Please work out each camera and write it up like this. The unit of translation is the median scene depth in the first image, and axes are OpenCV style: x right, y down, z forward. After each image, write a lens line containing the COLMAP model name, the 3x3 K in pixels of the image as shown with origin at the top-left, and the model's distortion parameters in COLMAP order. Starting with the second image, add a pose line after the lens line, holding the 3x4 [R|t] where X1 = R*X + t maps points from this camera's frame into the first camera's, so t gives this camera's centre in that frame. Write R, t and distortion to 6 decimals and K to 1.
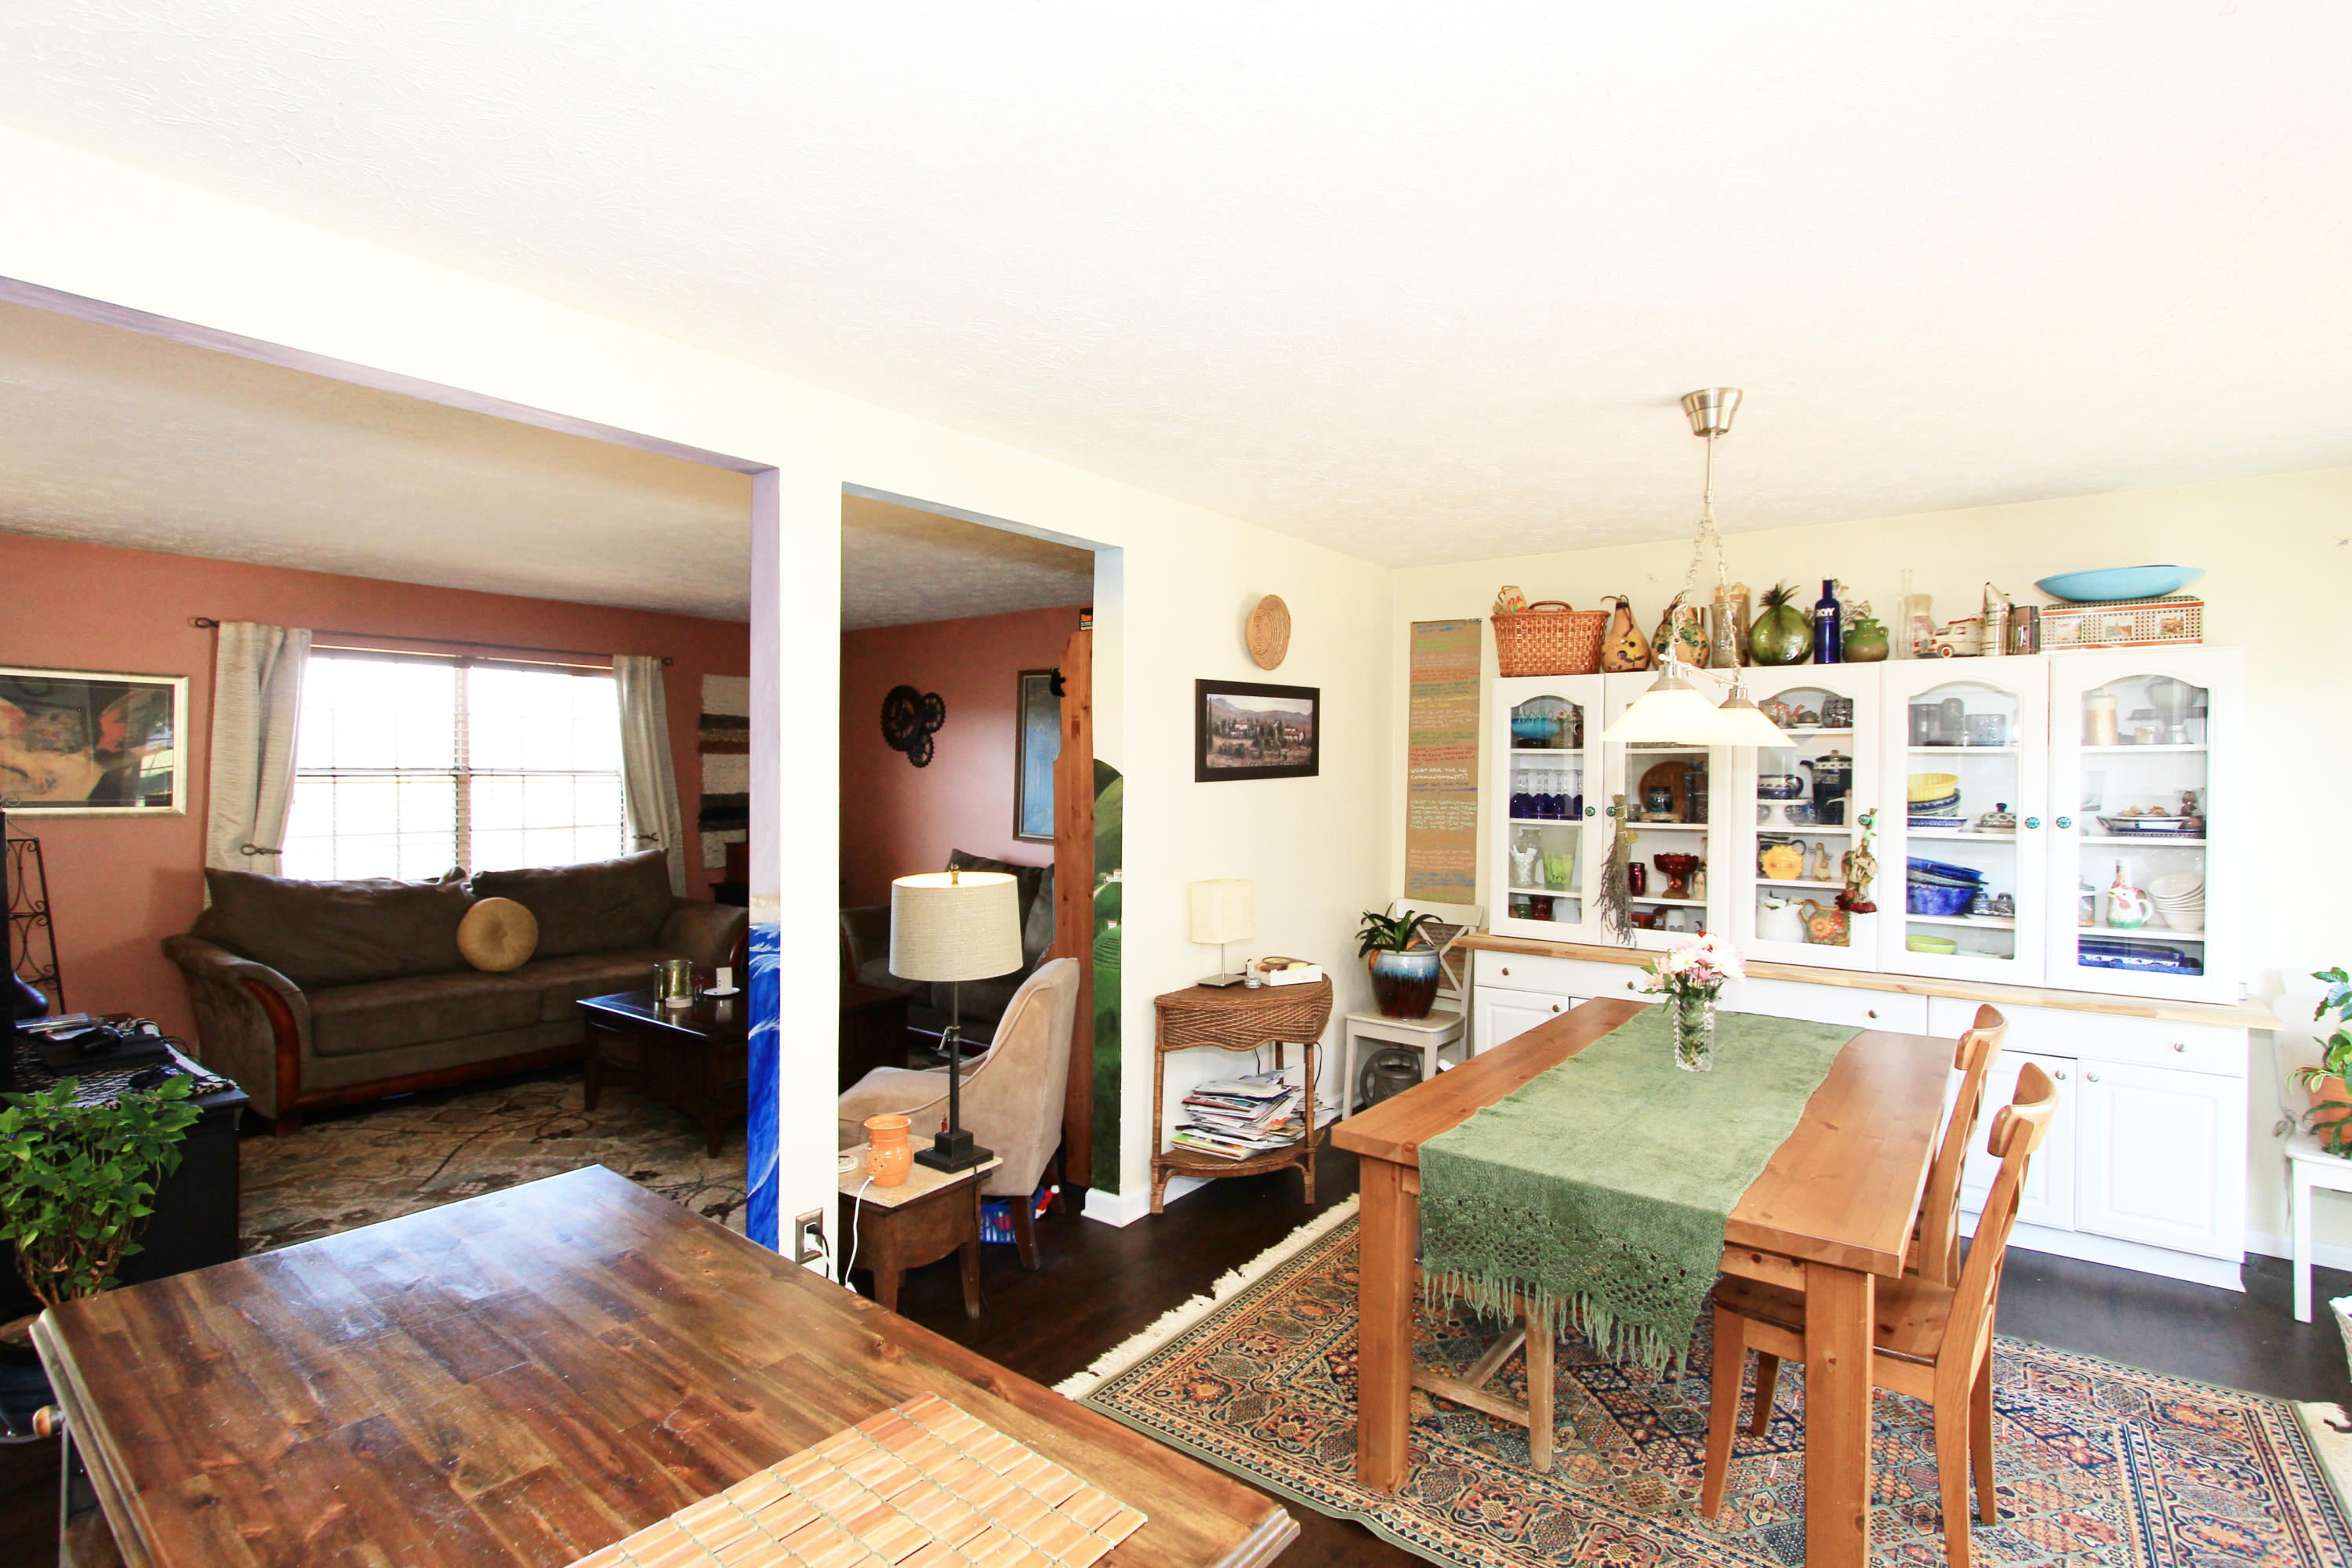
lens RADIAL K [[1127.3, 0, 1176.0], [0, 1127.3, 784.0], [0, 0, 1]] dist [-0.013226, 0.000148]
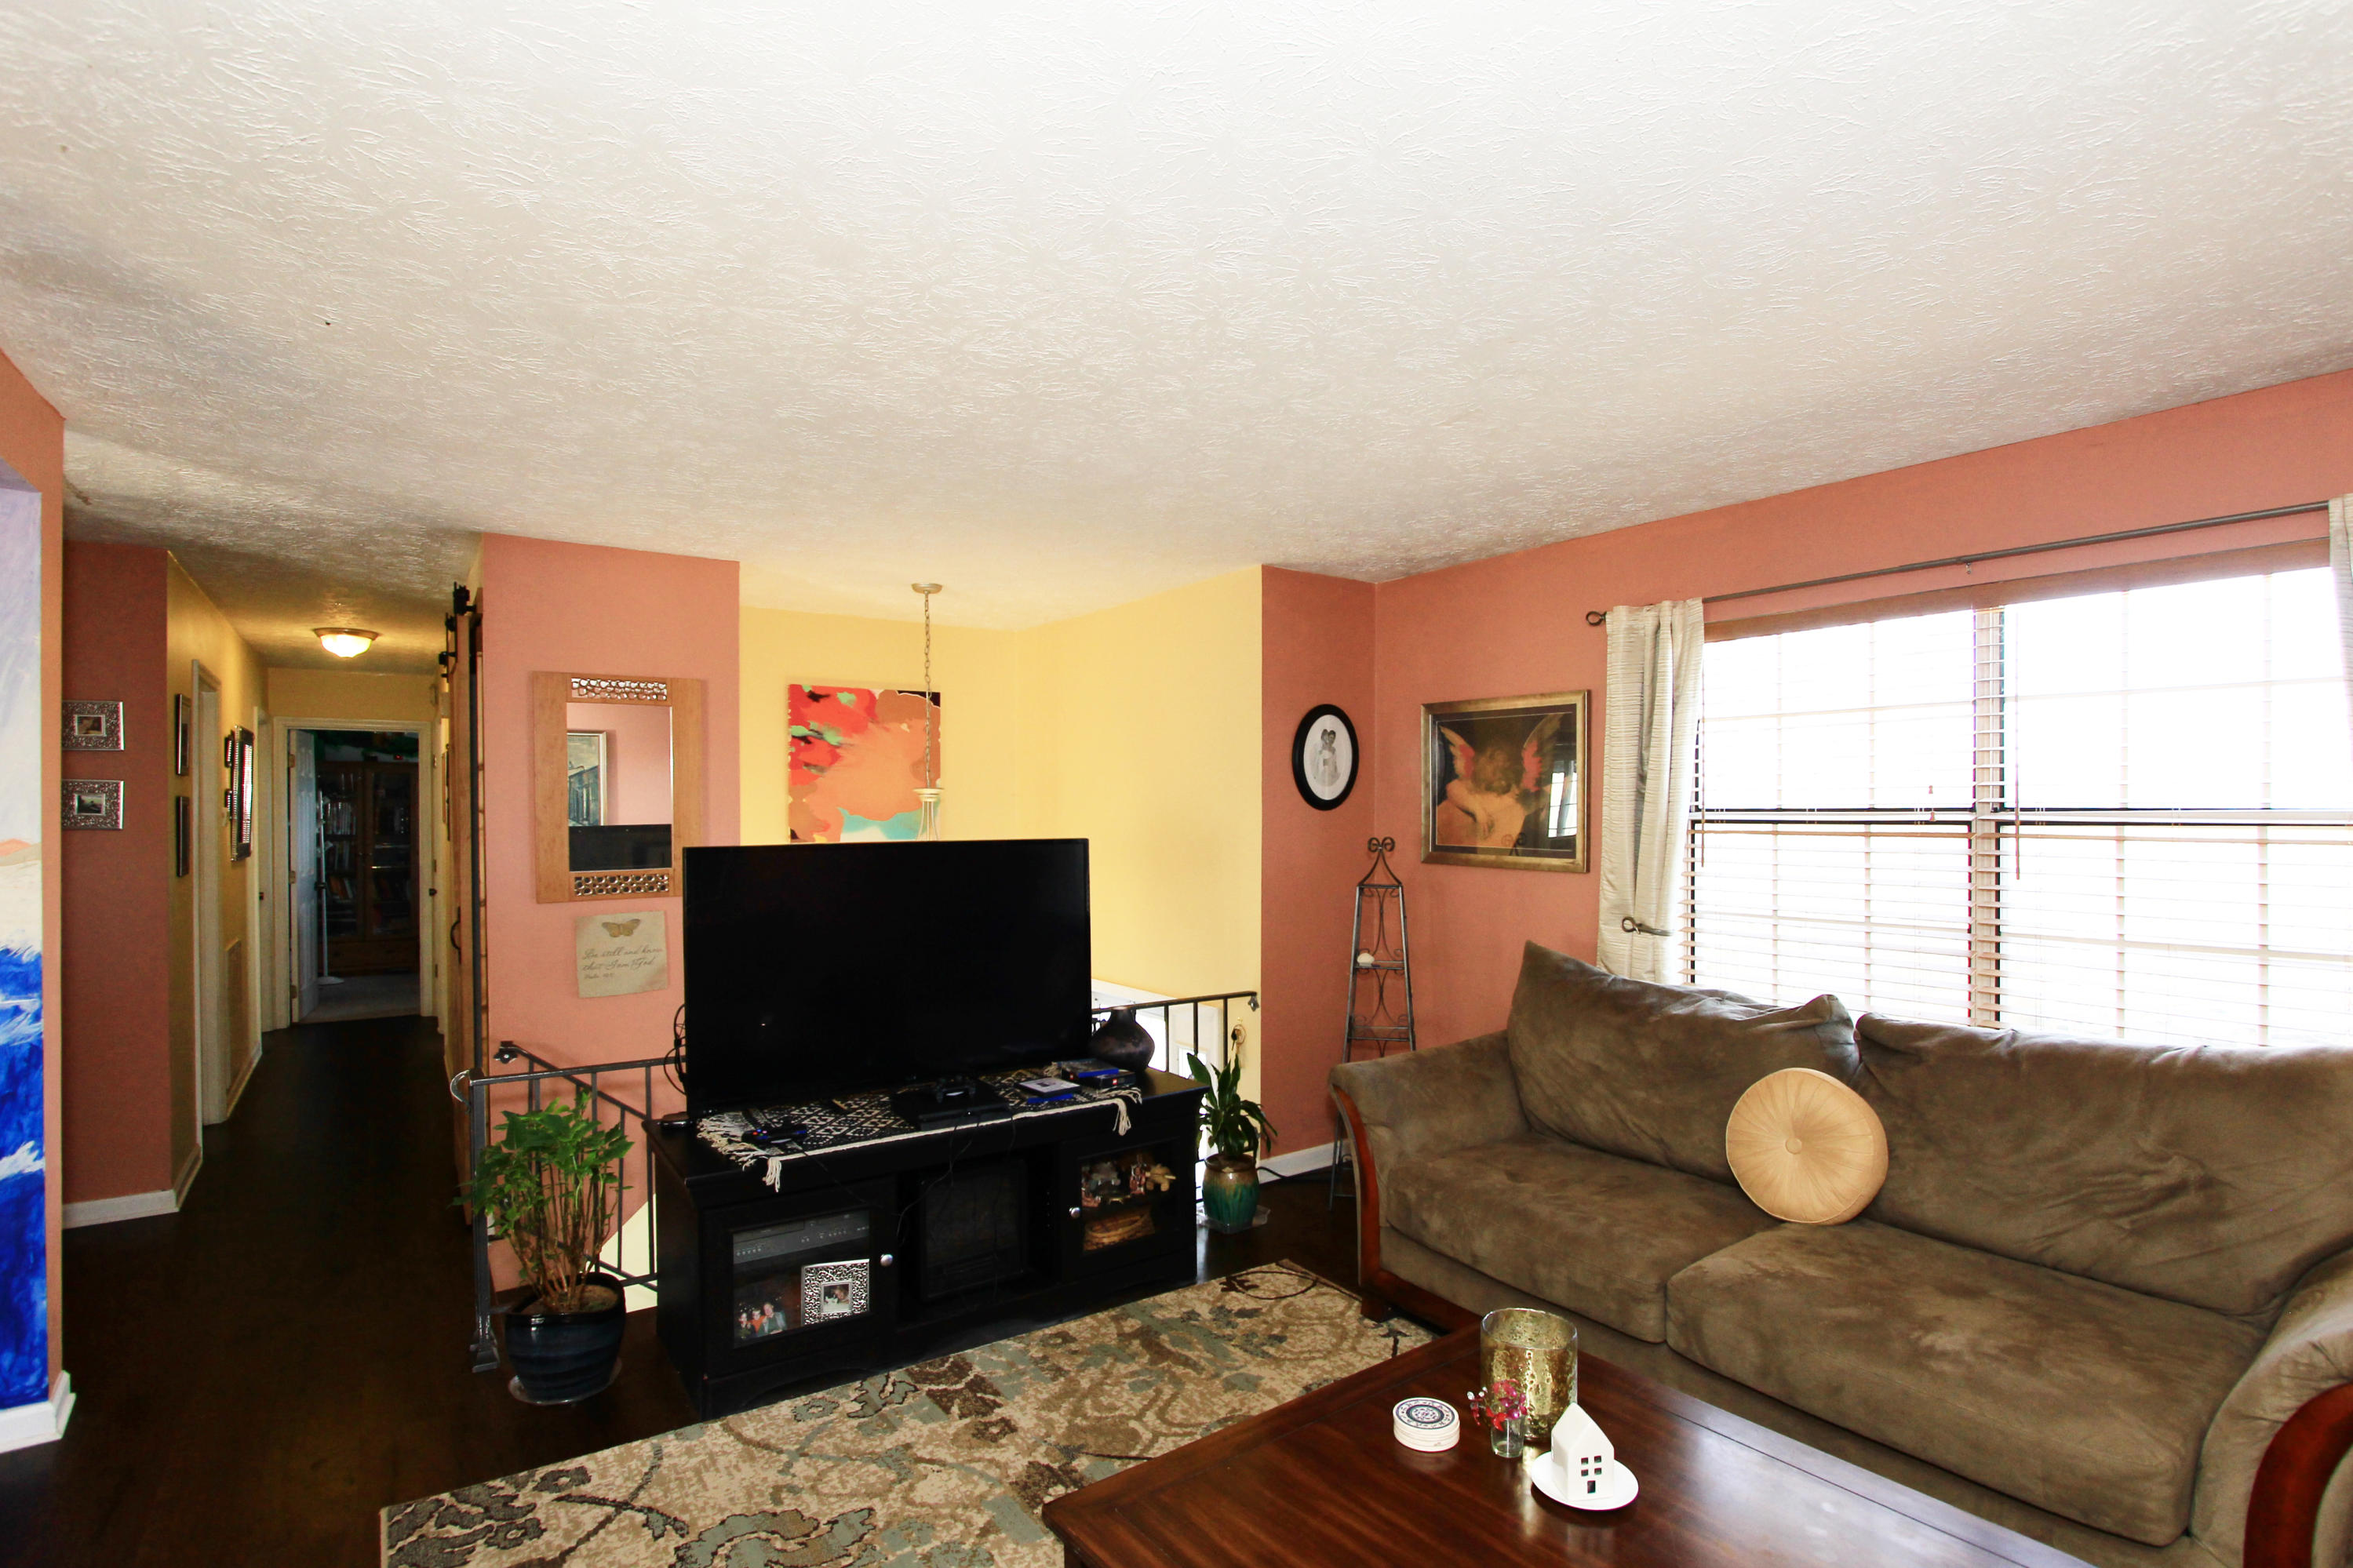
lens RADIAL K [[1156.5, 0, 1245.3], [0, 1156.5, 808.5], [0, 0, 1]] dist [-0.032701, 0.000234]
pose [[-0.282055, -0.006780, -0.959374, -0.054991], [-0.012214, 0.999919, -0.003476, -0.009955], [0.959320, 0.010737, -0.282115, 1.070306]]
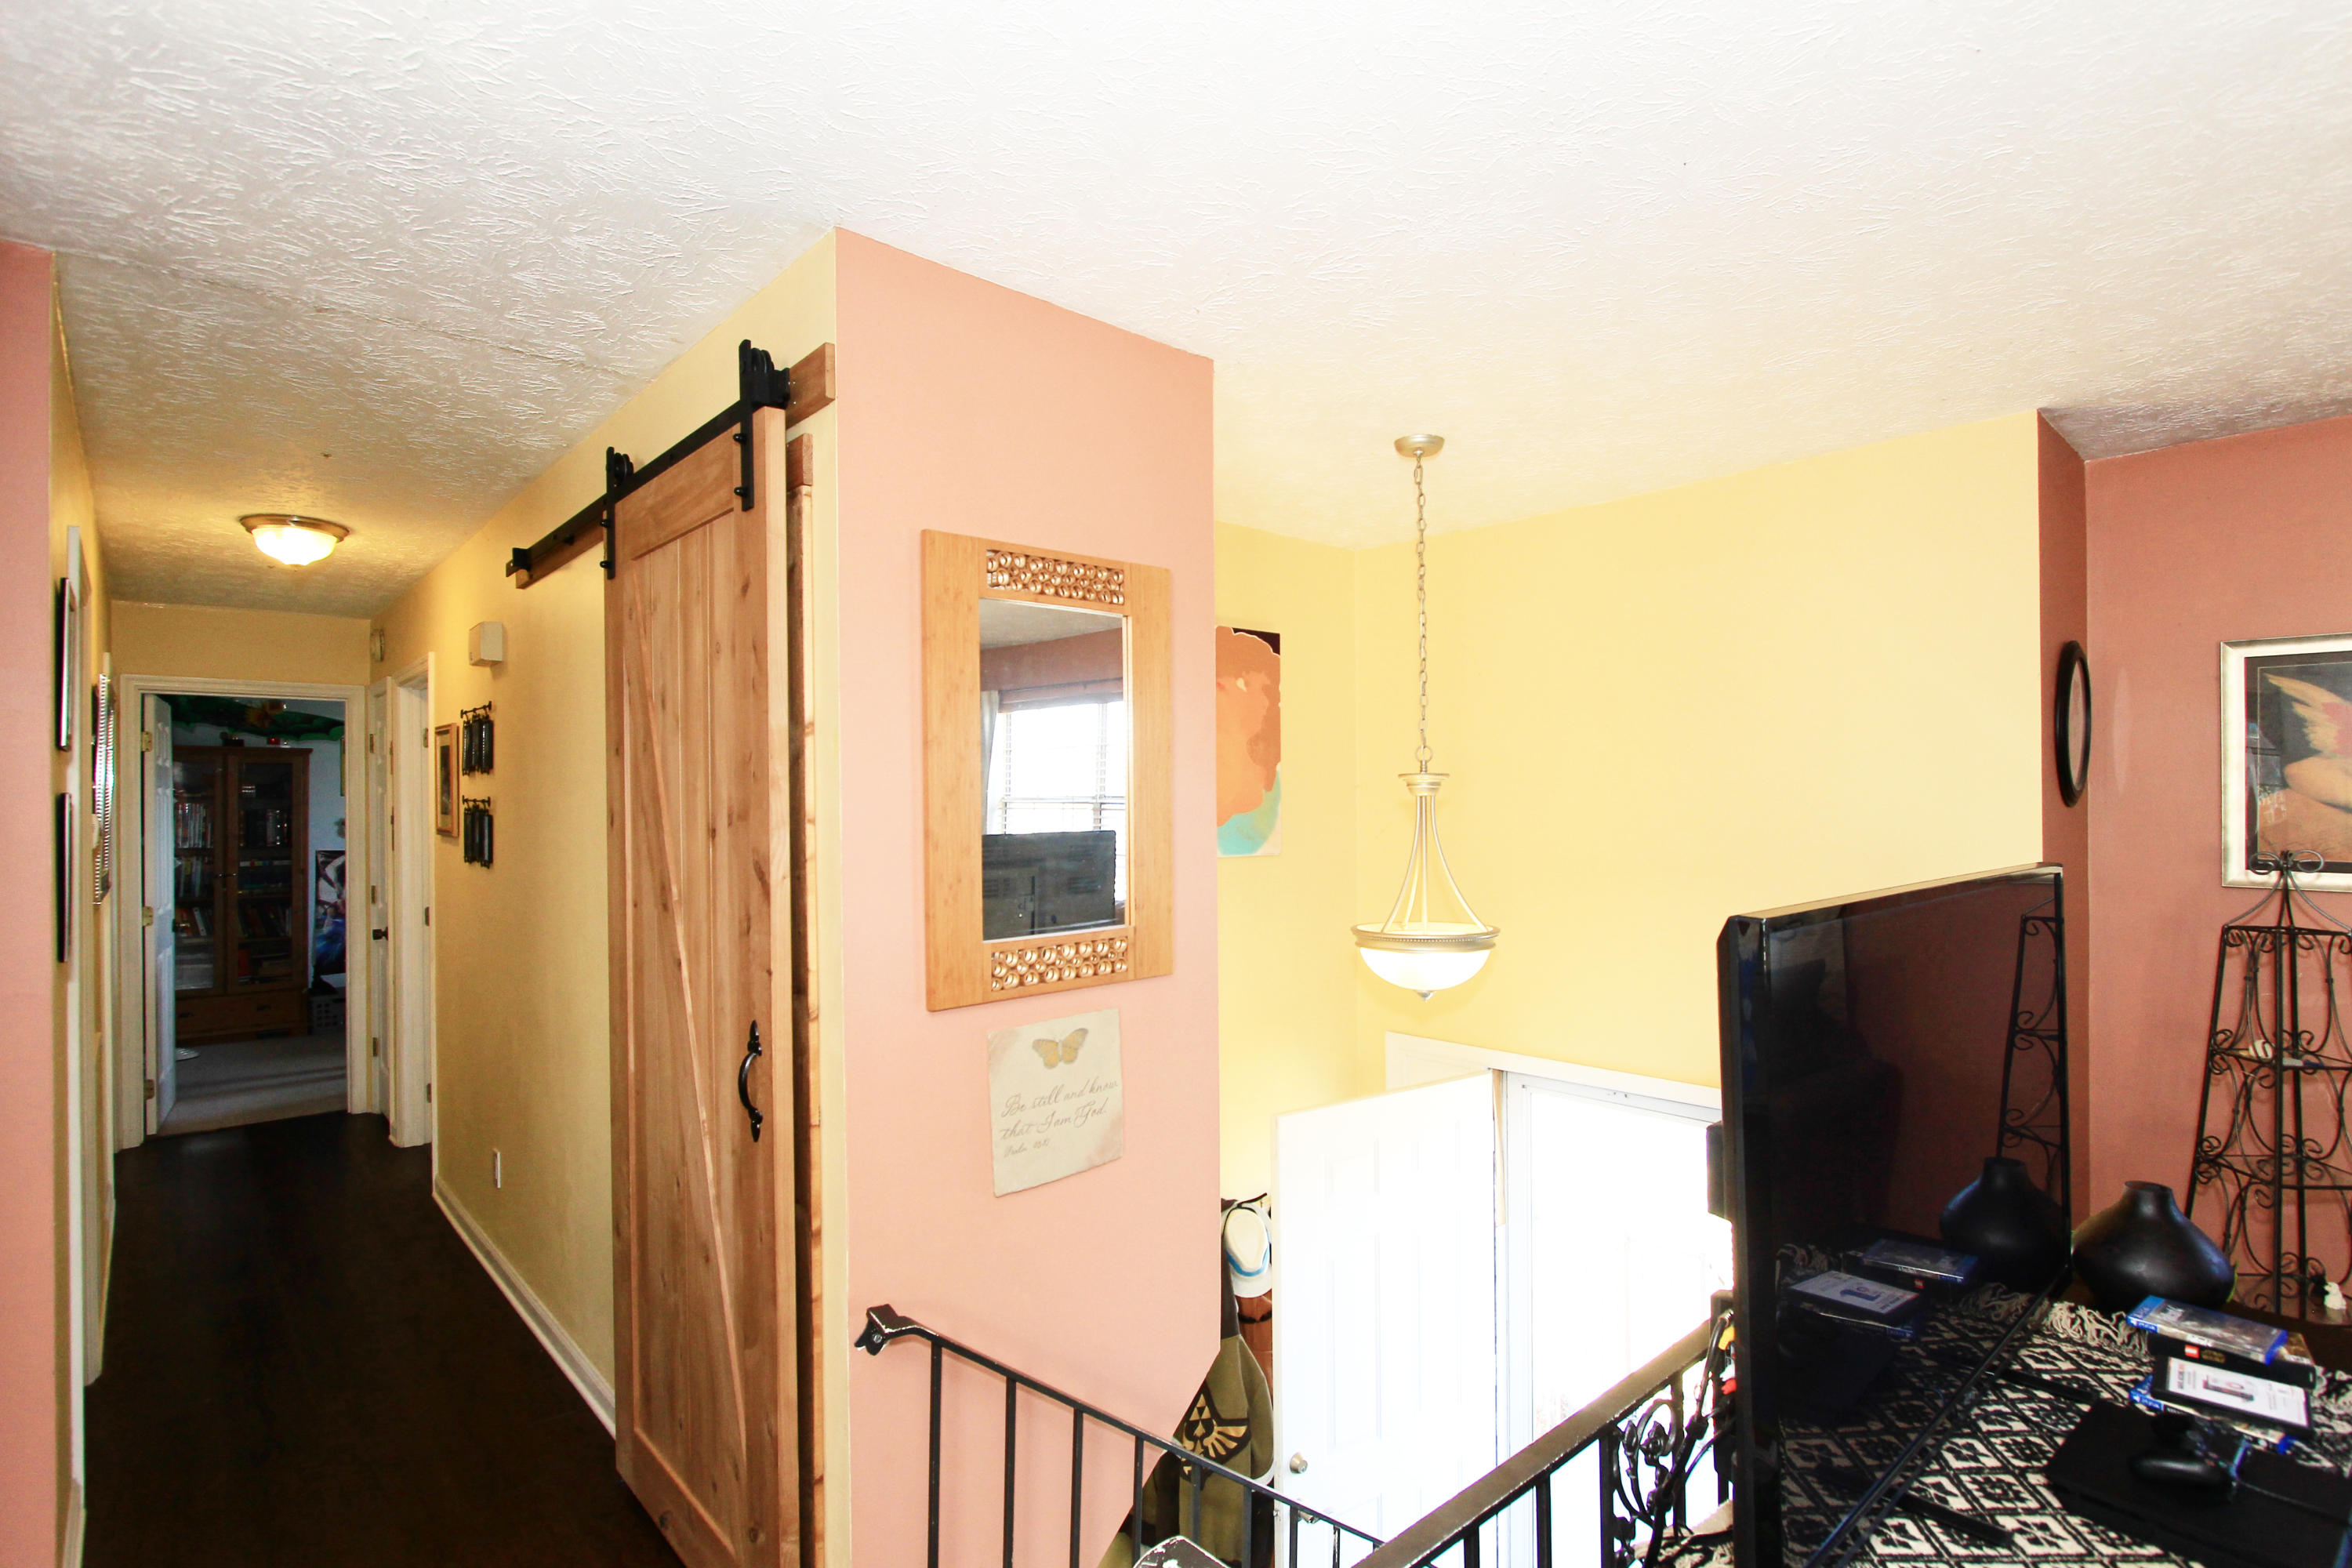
lens RADIAL K [[1157.3, 0, 1206.6], [0, 1157.3, 796.2], [0, 0, 1]] dist [-0.009472, 0.000308]
pose [[-0.183494, -0.011431, -0.982954, -0.334310], [-0.006081, 0.999926, -0.010494, -0.009286], [0.983002, 0.004051, -0.183550, 0.492262]]
